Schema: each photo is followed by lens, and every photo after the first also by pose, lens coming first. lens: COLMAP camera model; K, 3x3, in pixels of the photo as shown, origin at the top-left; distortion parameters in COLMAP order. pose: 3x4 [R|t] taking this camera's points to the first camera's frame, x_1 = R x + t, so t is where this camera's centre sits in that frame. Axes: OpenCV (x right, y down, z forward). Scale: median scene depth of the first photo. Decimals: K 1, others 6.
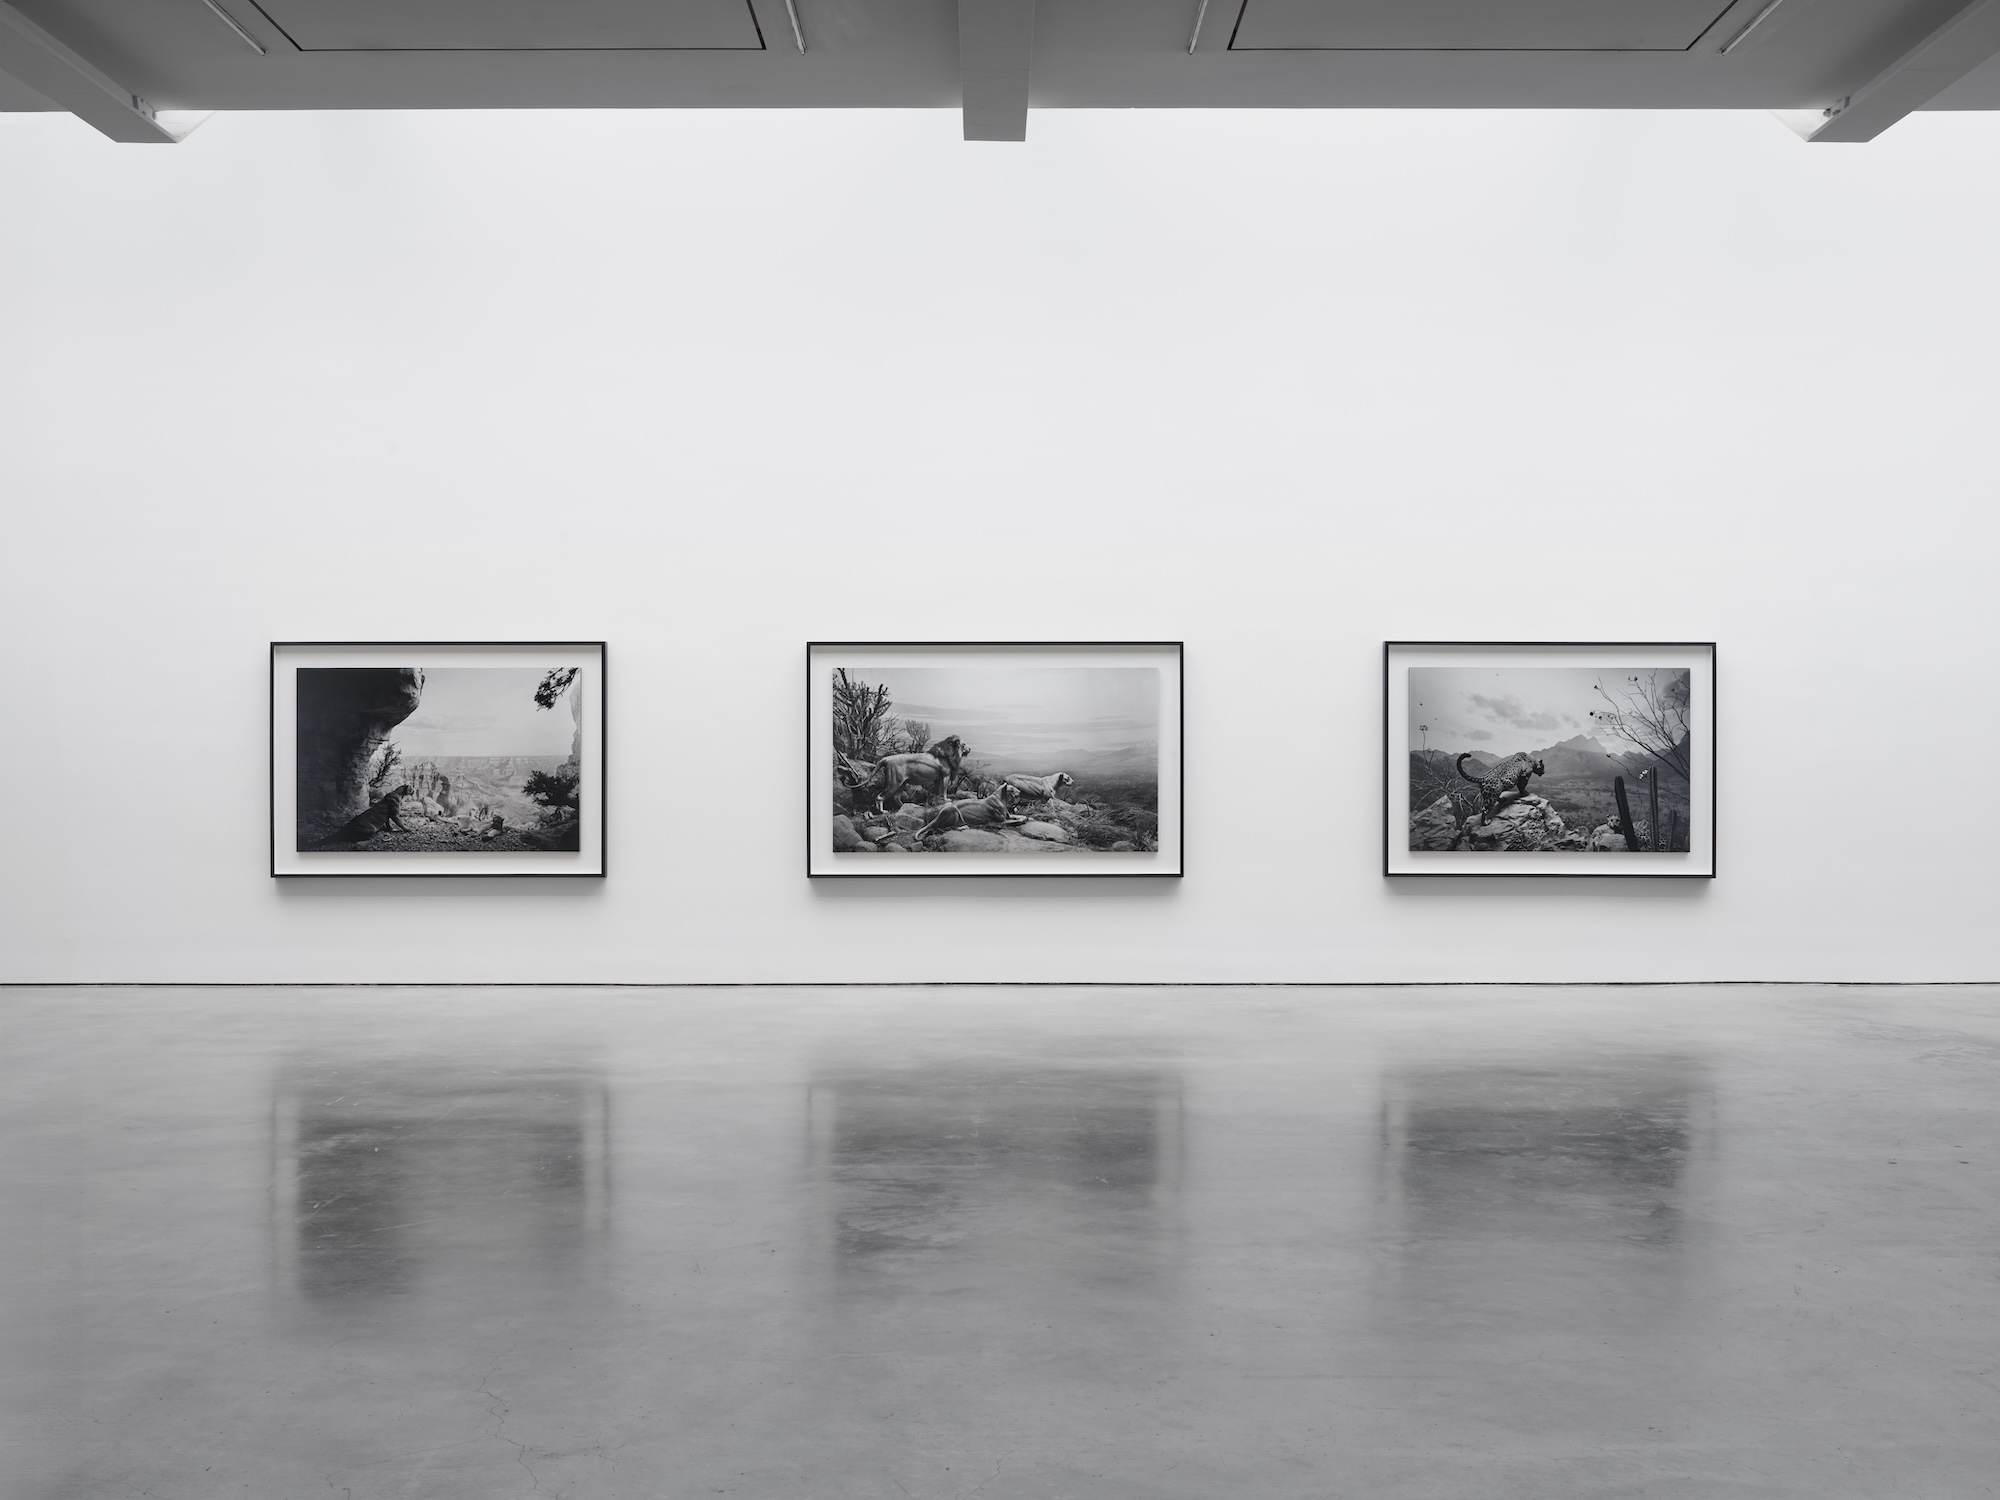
lens RADIAL K [[2182.2, 0, 1005.7], [0, 2182.2, 756.6], [0, 0, 1]] dist [-0.072355, 0.143661]
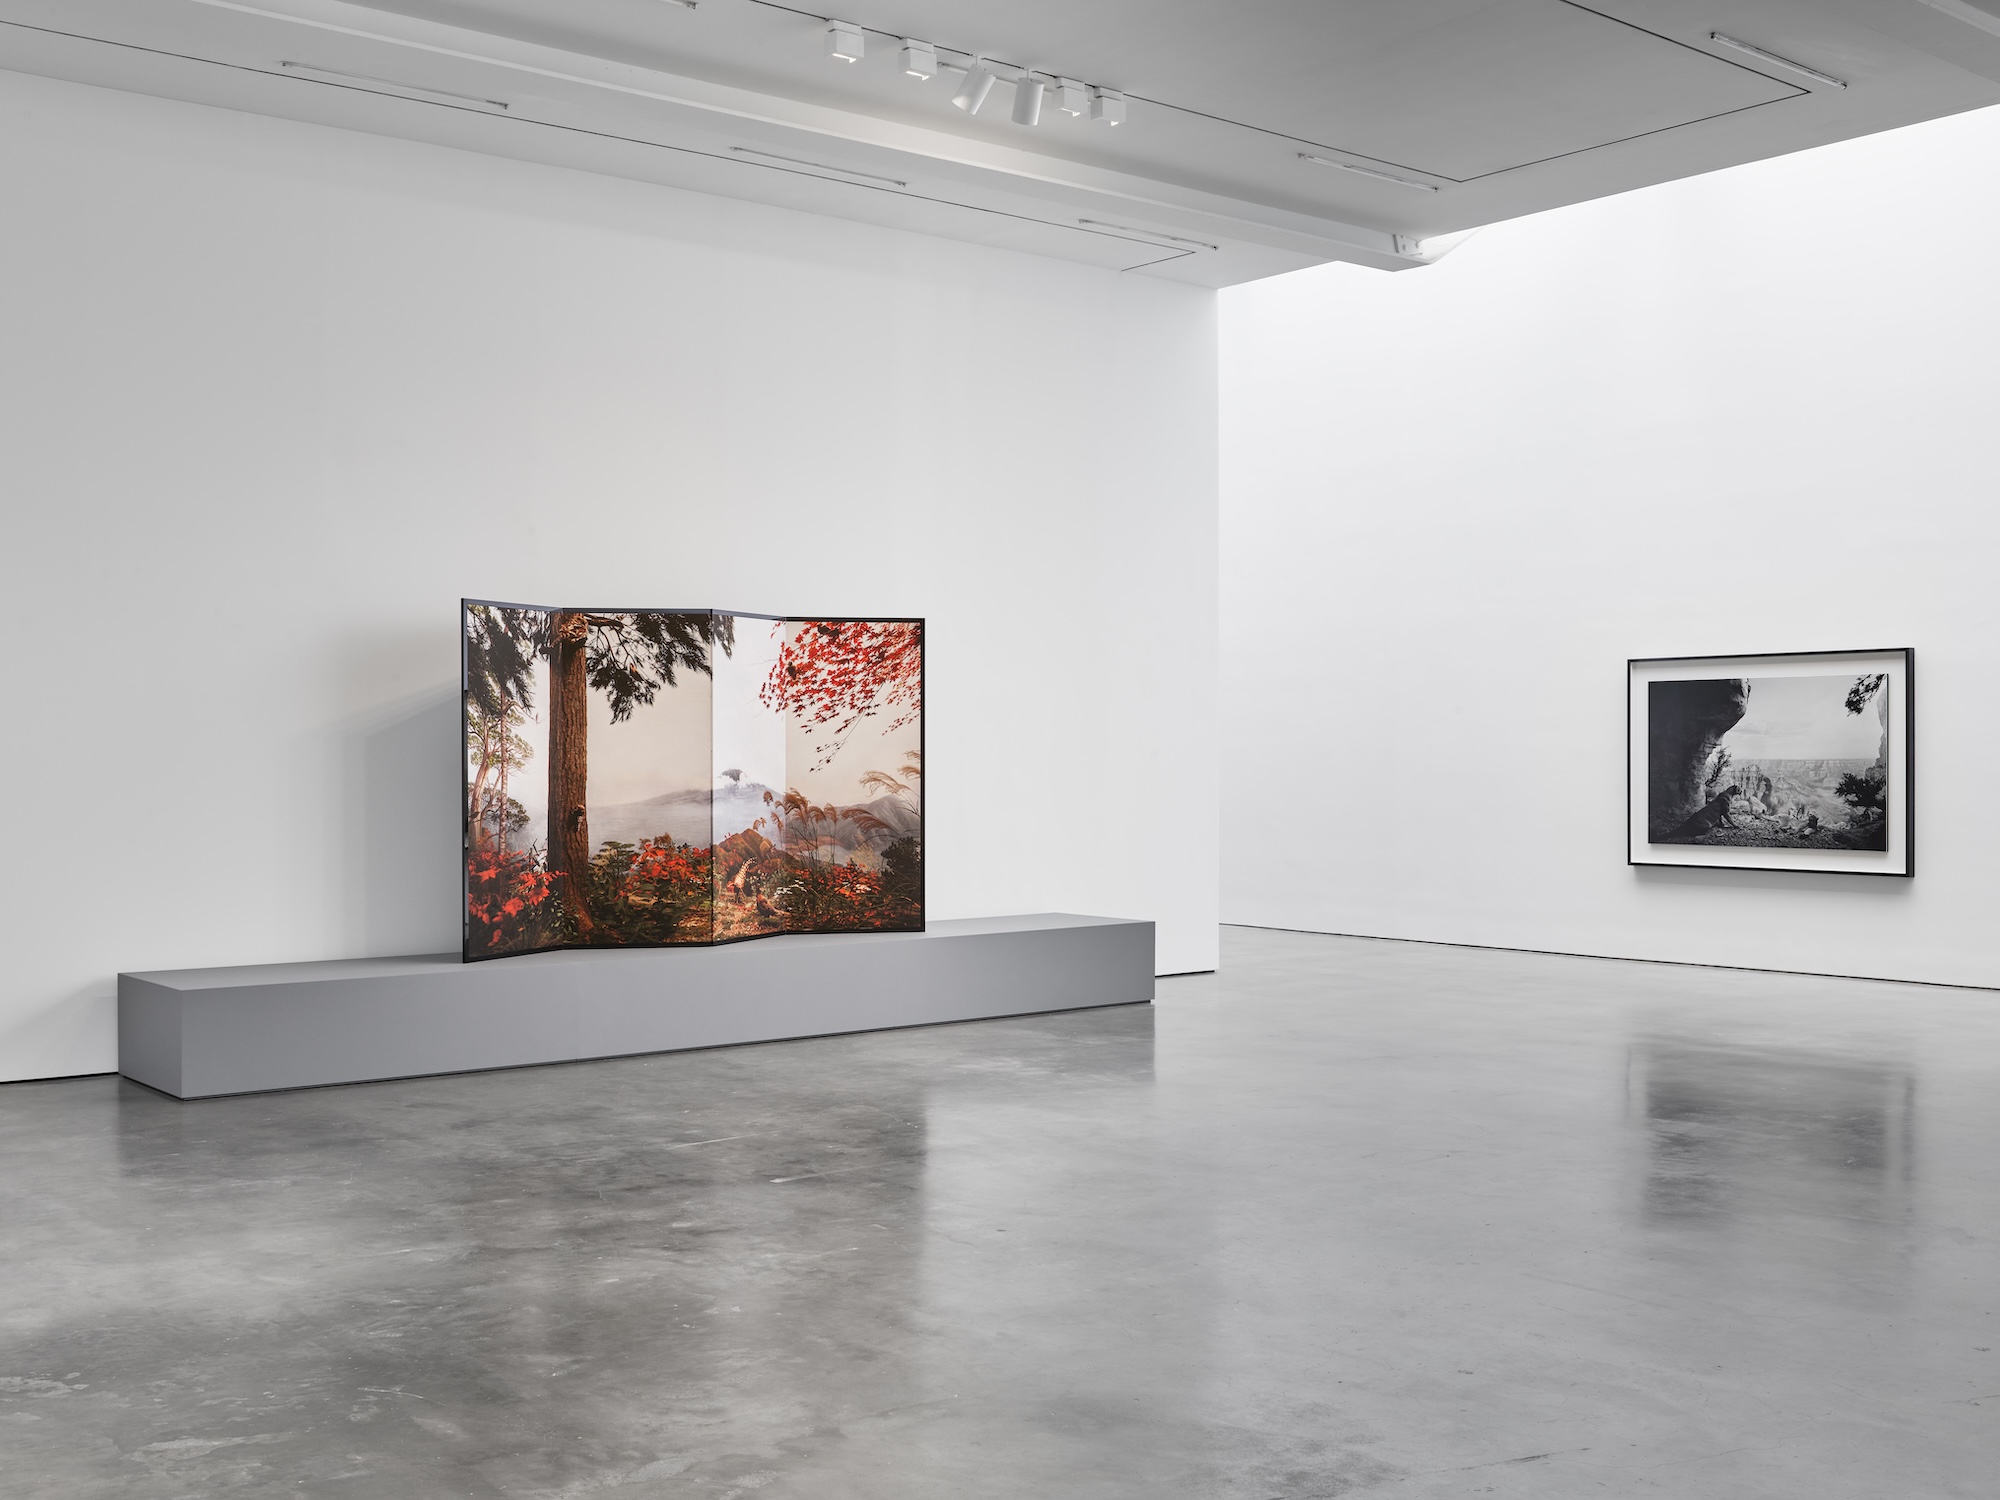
lens RADIAL K [[2163.5, 0, 892.7], [0, 2163.5, 783.3], [0, 0, 1]] dist [-0.057336, 0.023322]
pose [[0.616152, 0.007688, -0.787590, 0.317308], [0.001563, 0.999938, 0.010984, -0.000627], [0.787626, -0.007999, 0.616102, -0.001989]]
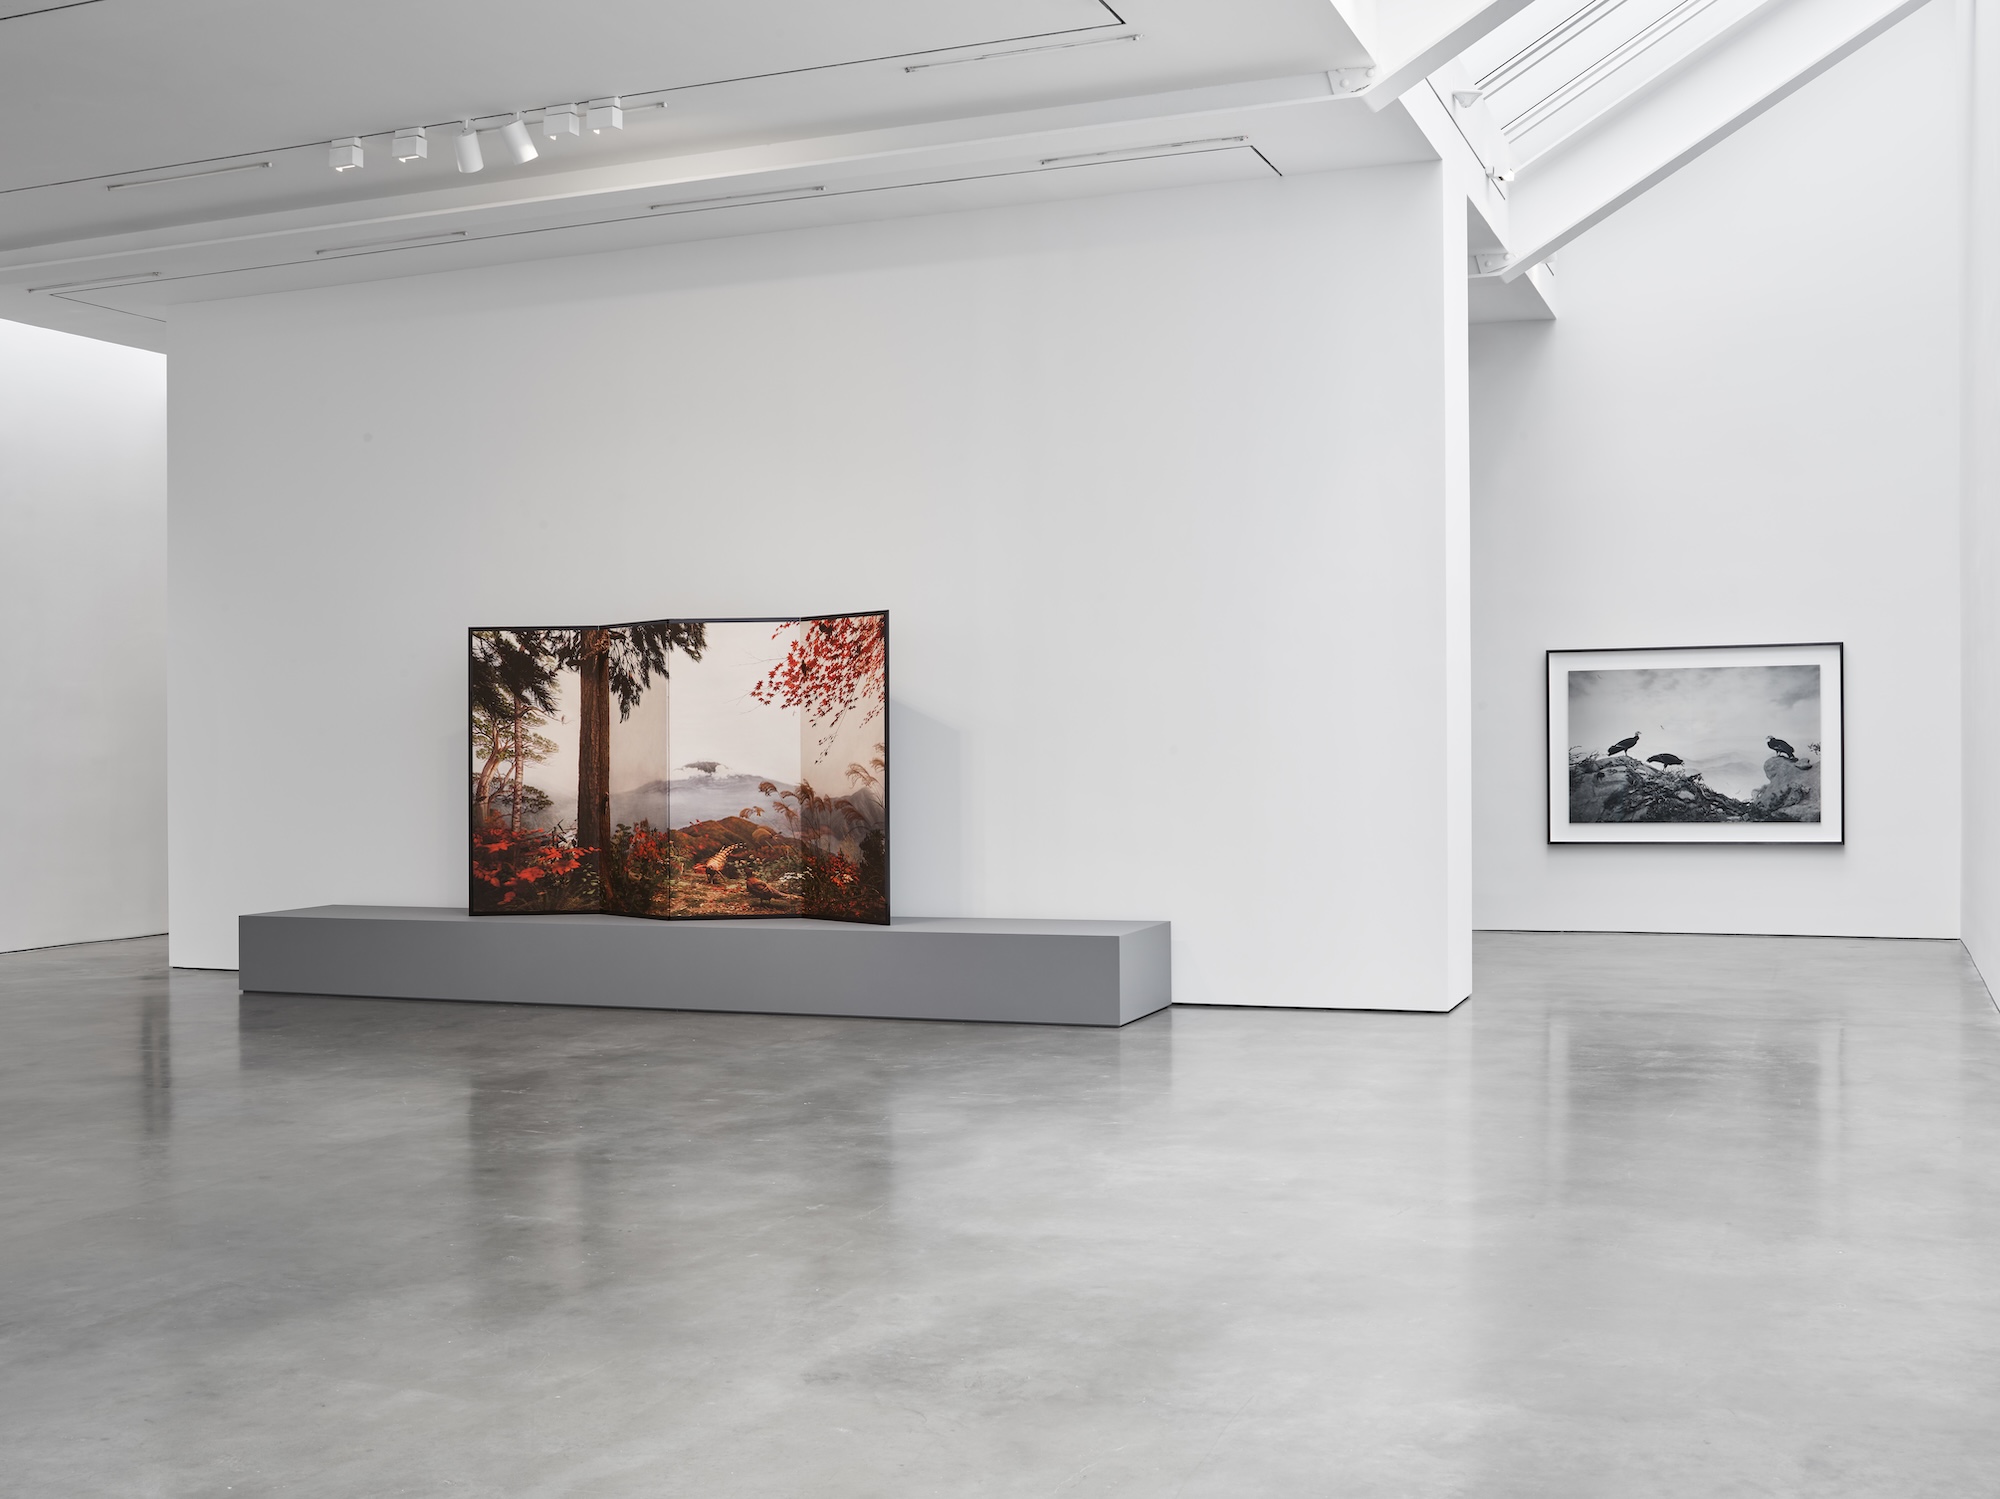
lens RADIAL K [[2182.2, 0, 1005.7], [0, 2182.2, 756.1], [0, 0, 1]] dist [-0.072355, 0.143661]
pose [[-0.372294, 0.009619, -0.928065, 0.432021], [0.009456, 0.999934, 0.006570, -0.004295], [0.928067, -0.006330, -0.372360, 0.915237]]
